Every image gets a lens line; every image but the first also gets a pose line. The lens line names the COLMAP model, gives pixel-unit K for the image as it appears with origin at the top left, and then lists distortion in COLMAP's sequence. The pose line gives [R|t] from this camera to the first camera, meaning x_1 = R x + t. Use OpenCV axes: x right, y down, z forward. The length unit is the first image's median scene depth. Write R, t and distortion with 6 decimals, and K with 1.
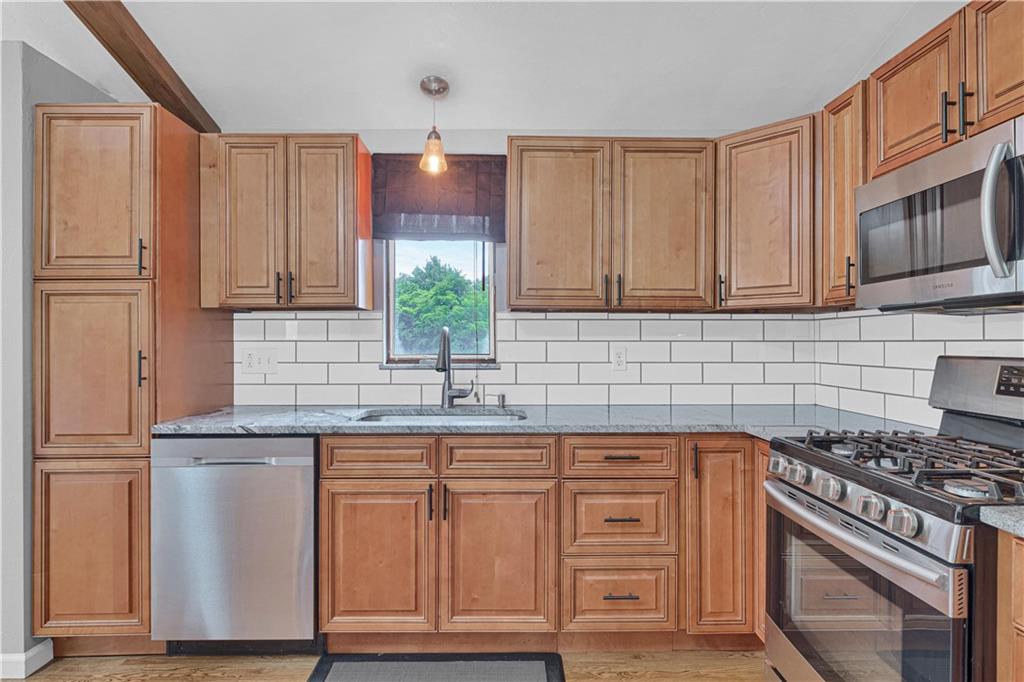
lens RADIAL K [[547.5, 0, 493.1], [0, 547.5, 344.0], [0, 0, 1]] dist [-0.003554, -0.000460]
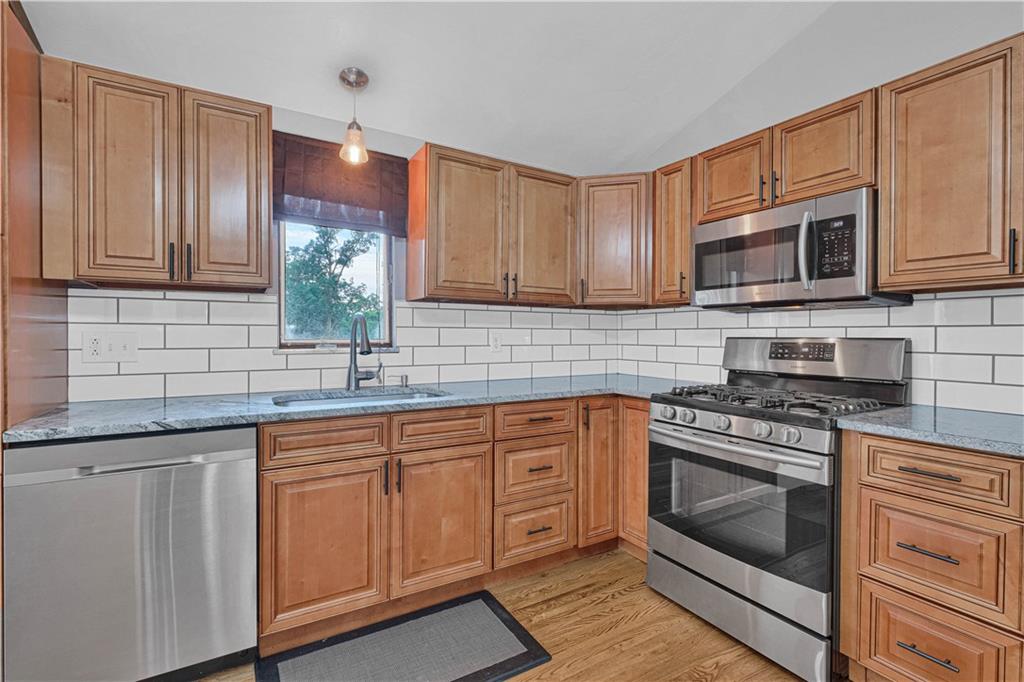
lens RADIAL K [[463.3, 0, 504.9], [0, 463.3, 338.6], [0, 0, 1]] dist [0.000018, -0.000186]
pose [[0.865397, 0.000468, 0.501087, -0.352419], [-0.003370, 0.999982, 0.004886, 0.016631], [-0.501075, -0.005917, 0.865383, 0.115494]]
